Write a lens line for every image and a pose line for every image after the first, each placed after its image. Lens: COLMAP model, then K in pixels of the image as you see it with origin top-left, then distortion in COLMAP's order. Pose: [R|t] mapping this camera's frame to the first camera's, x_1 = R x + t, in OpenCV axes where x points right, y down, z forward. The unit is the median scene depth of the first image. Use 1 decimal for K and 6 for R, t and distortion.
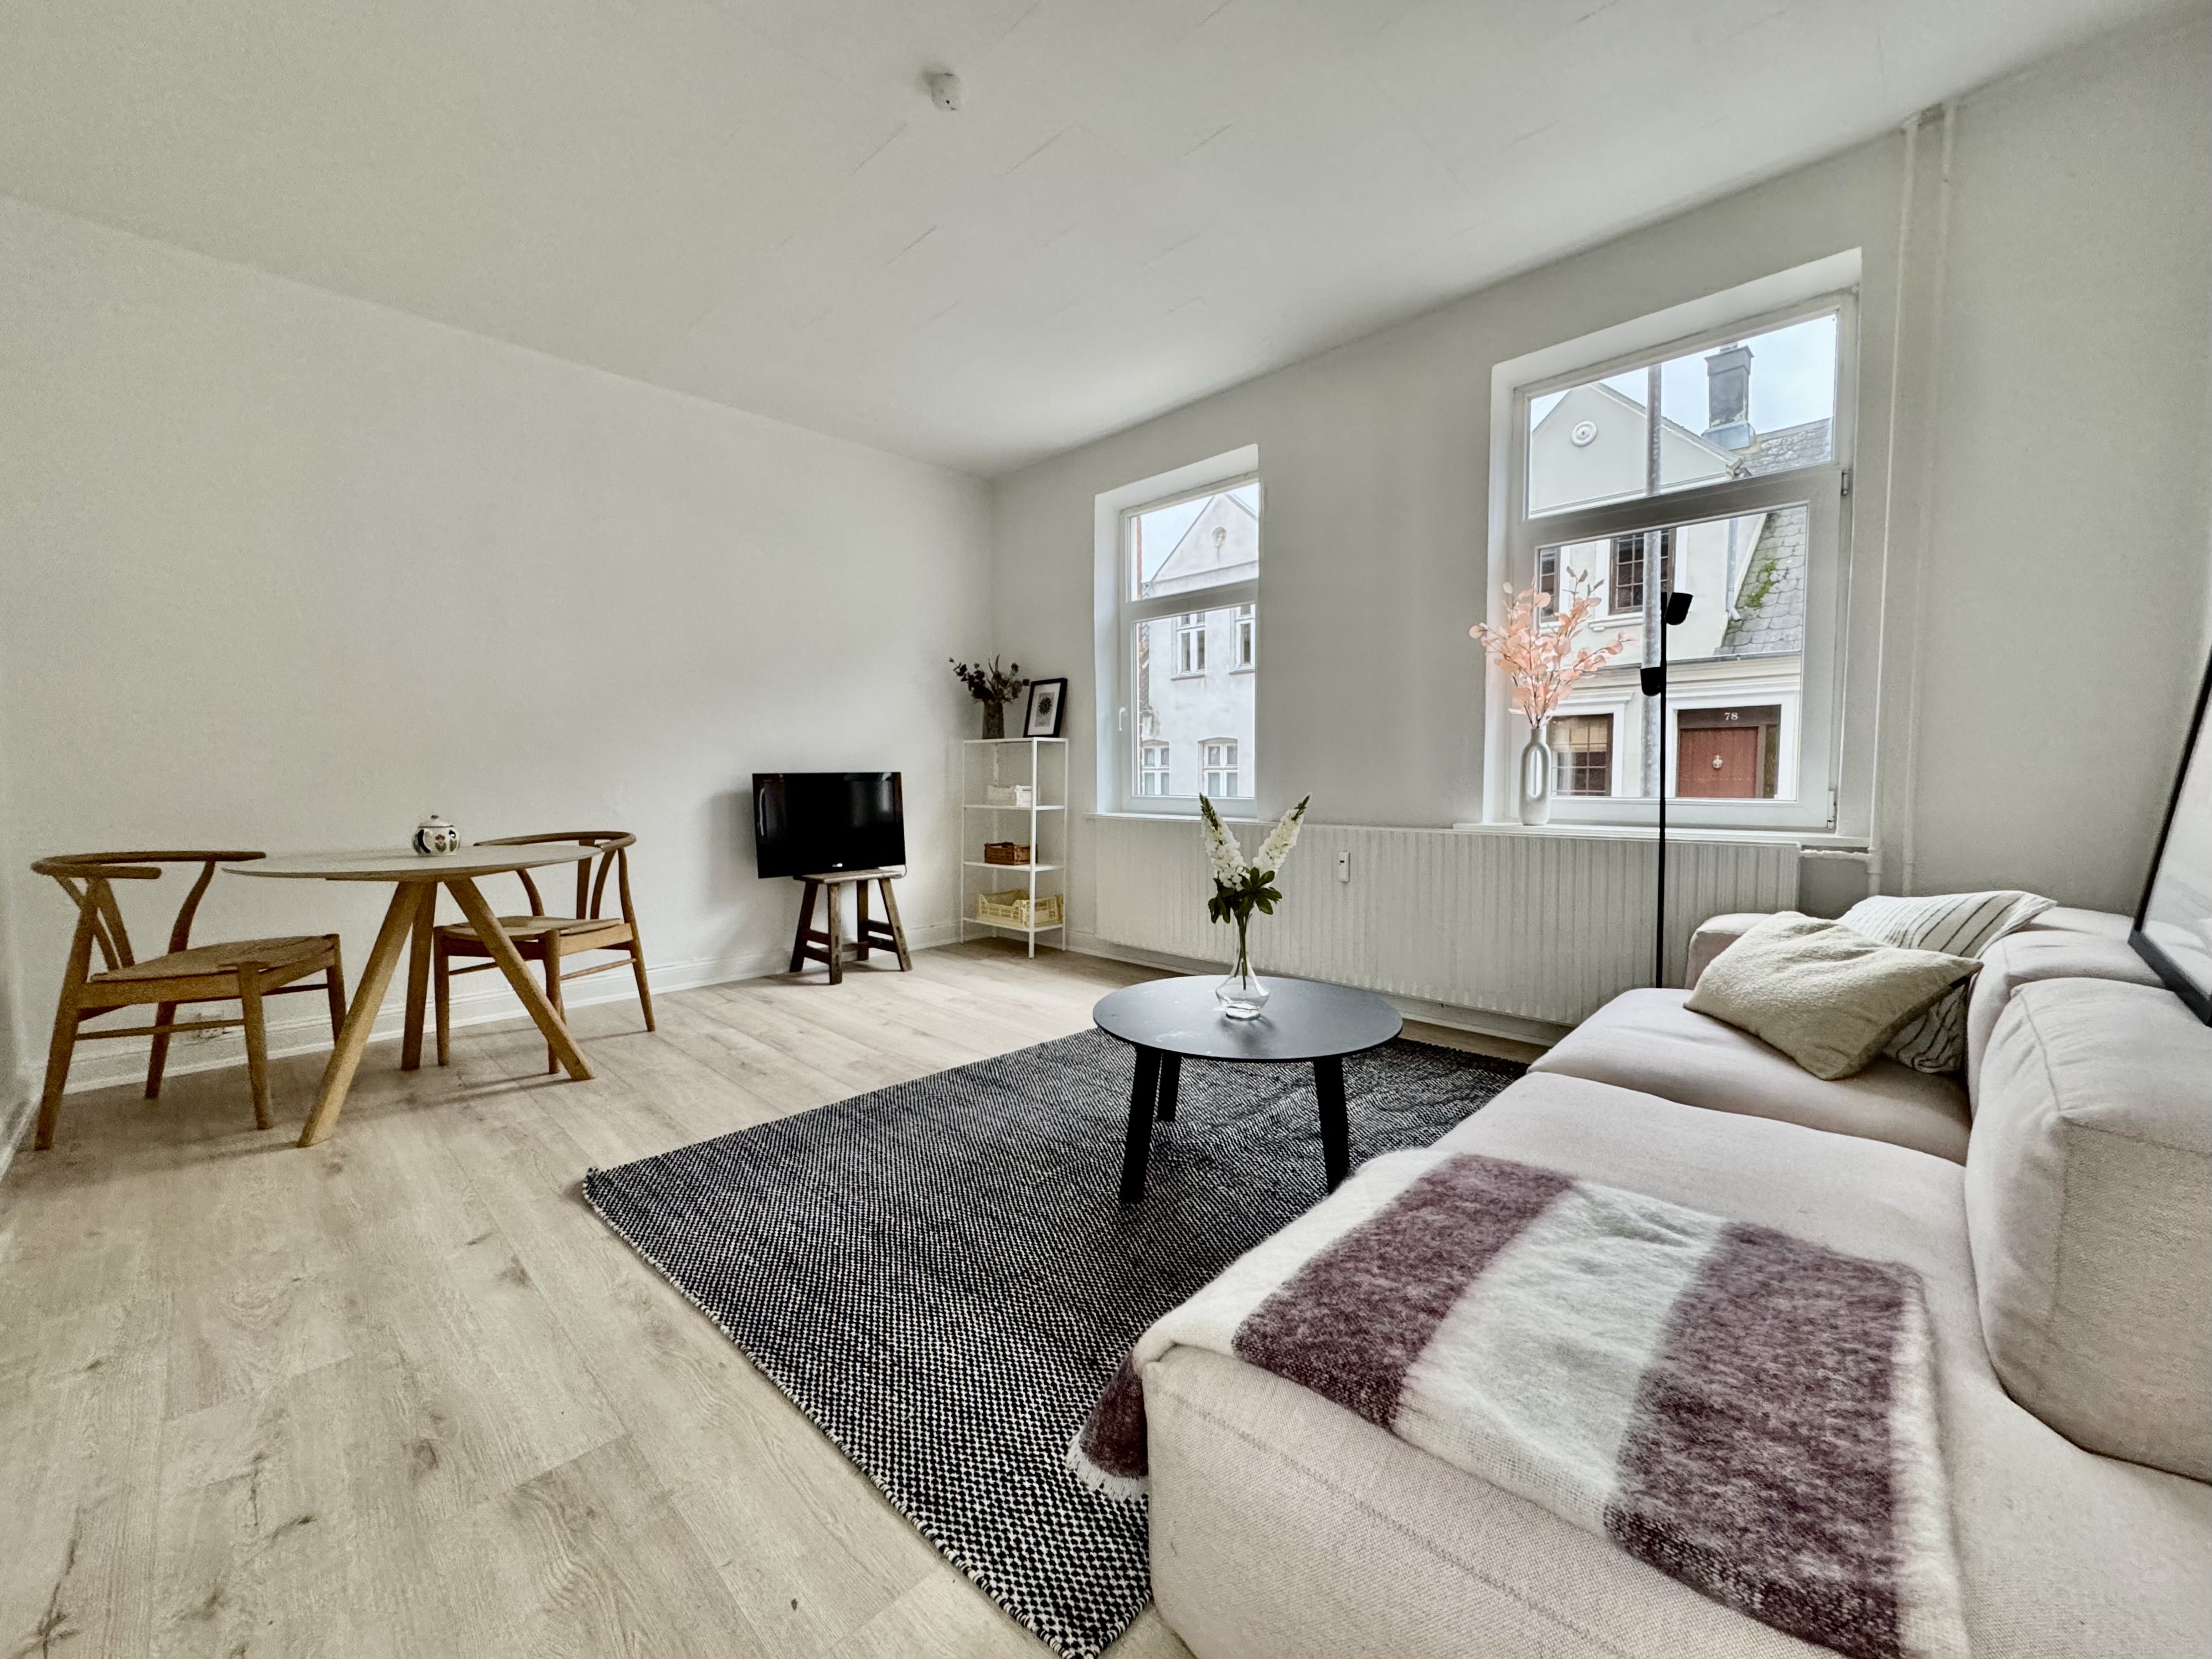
lens RADIAL K [[885.2, 0, 1112.5], [0, 885.2, 826.5], [0, 0, 1]] dist [-0.000494, -0.000132]
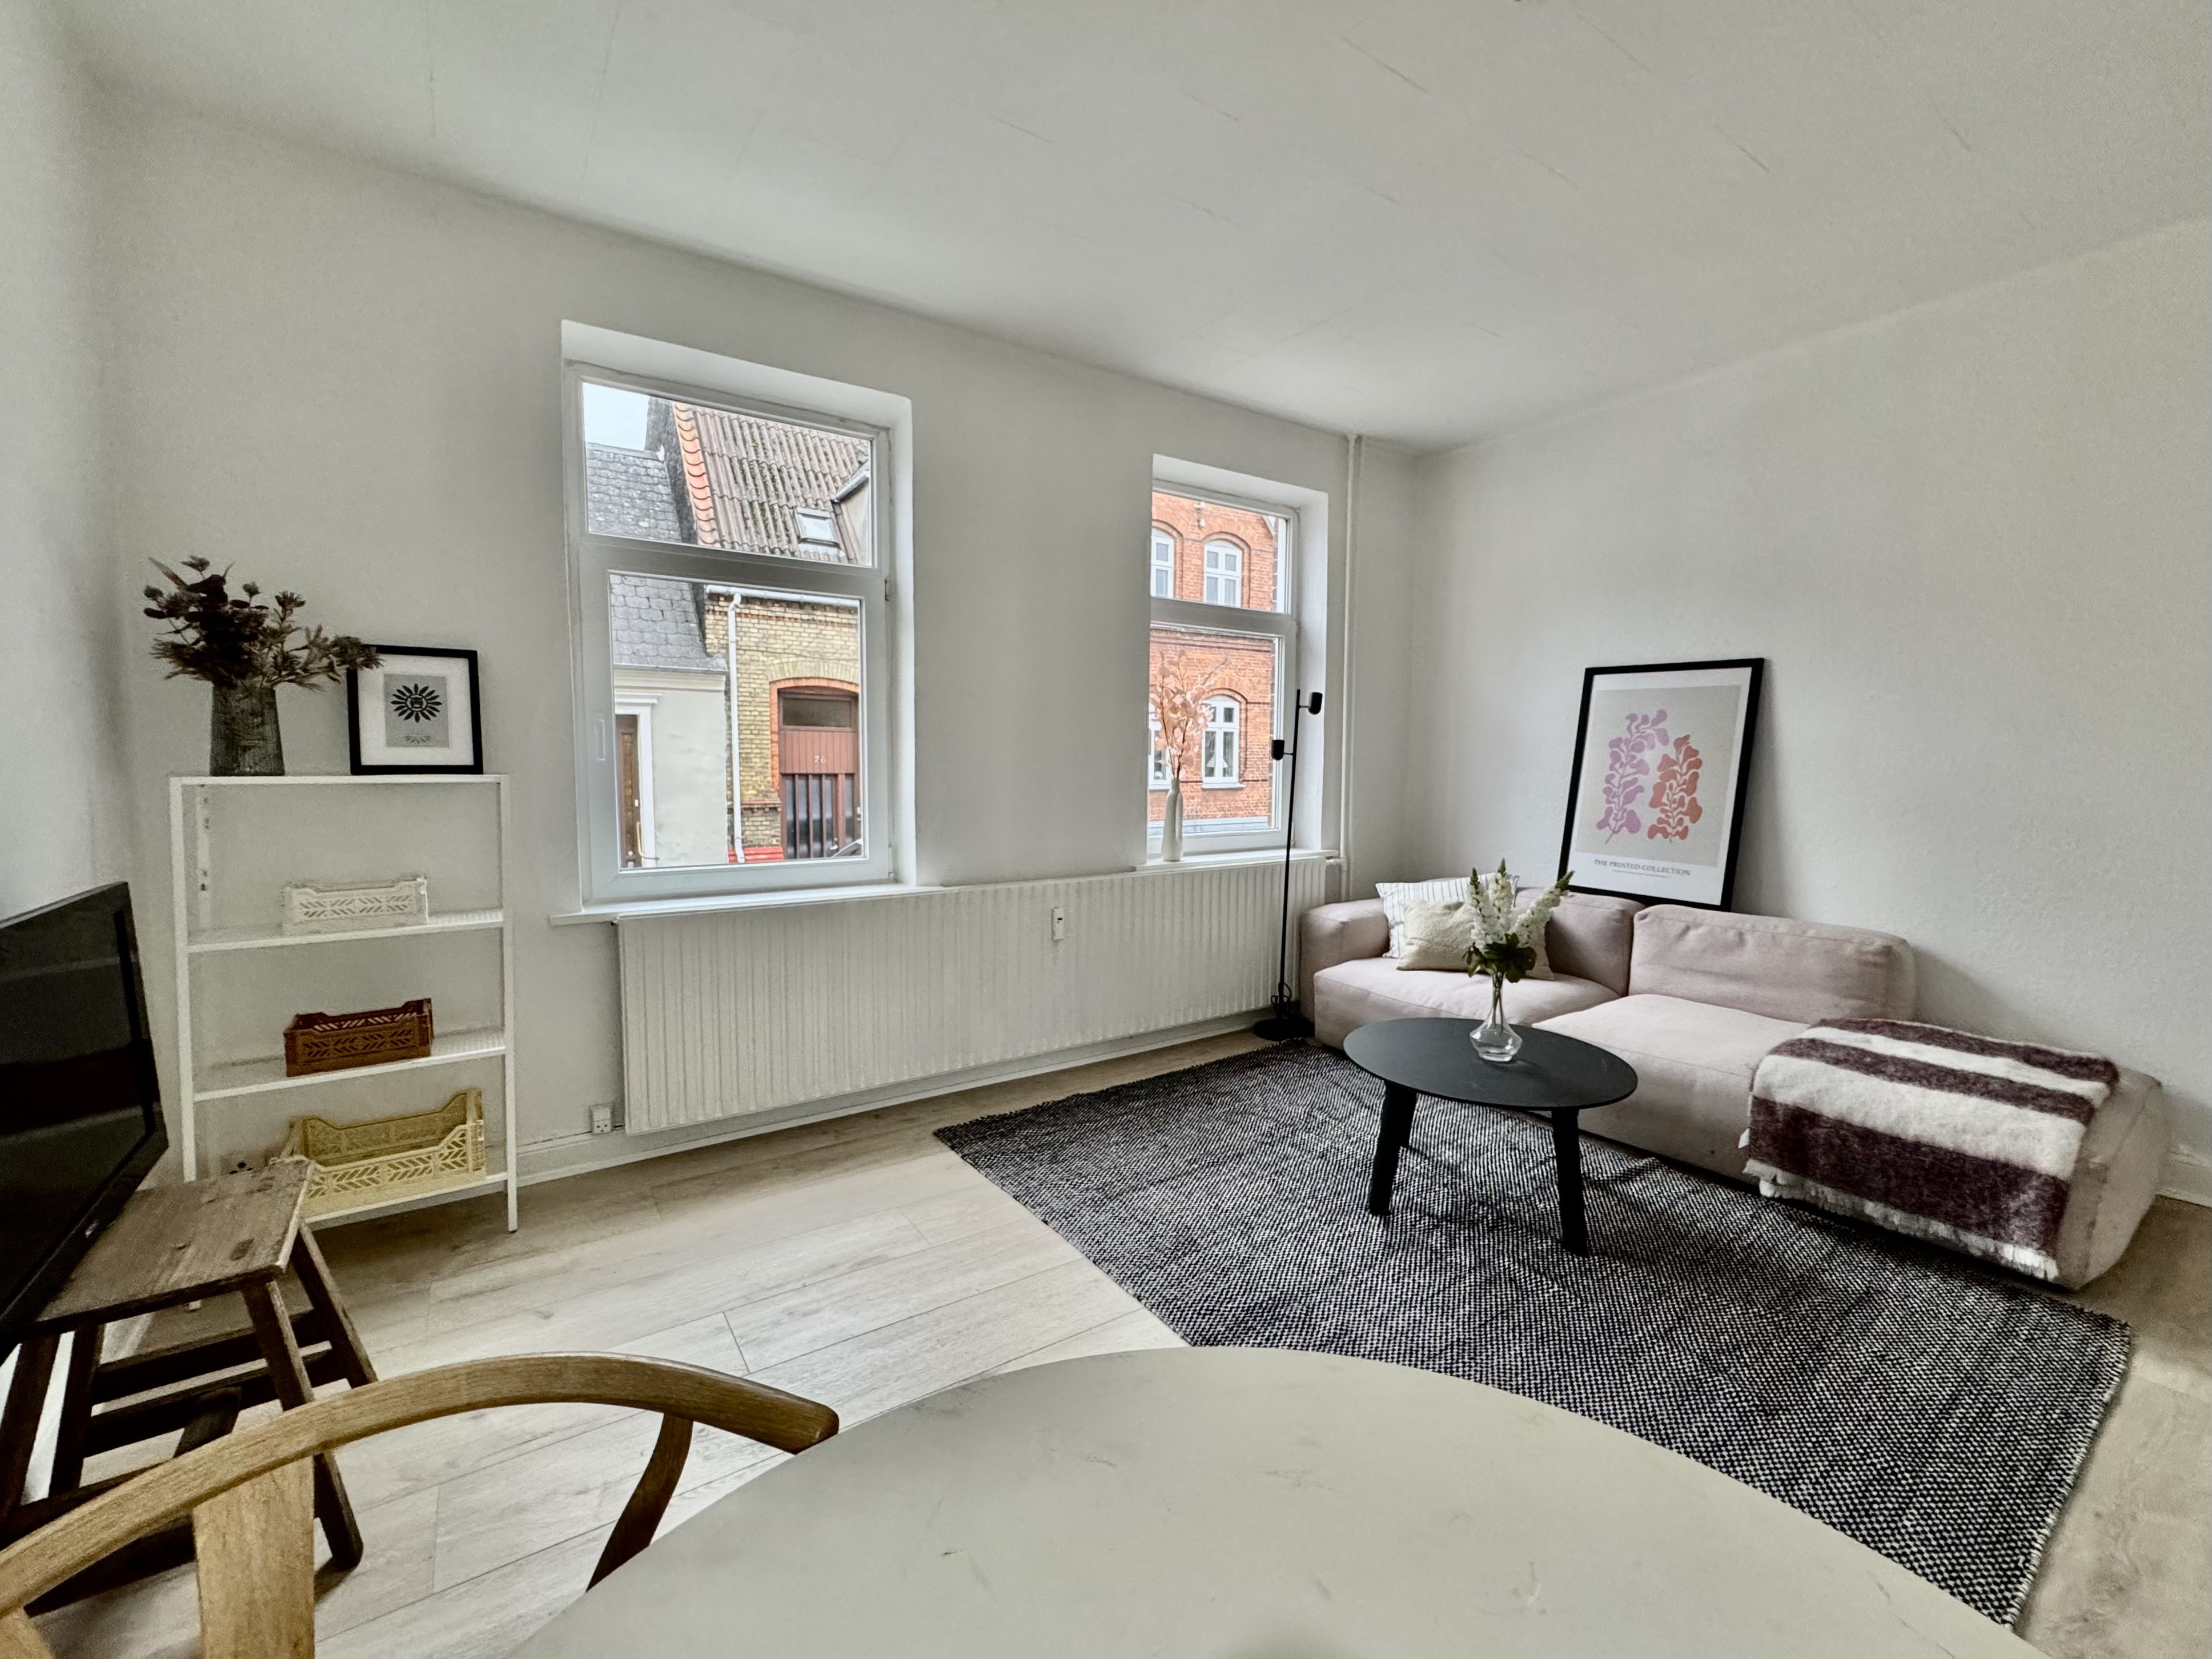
lens RADIAL K [[906.6, 0, 1102.6], [0, 906.6, 831.1], [0, 0, 1]] dist [0.000144, -0.000128]
pose [[0.201154, -0.067604, 0.977224, -0.813614], [0.055495, 0.996800, 0.057535, -0.130549], [-0.977986, 0.042658, 0.204262, 0.945000]]
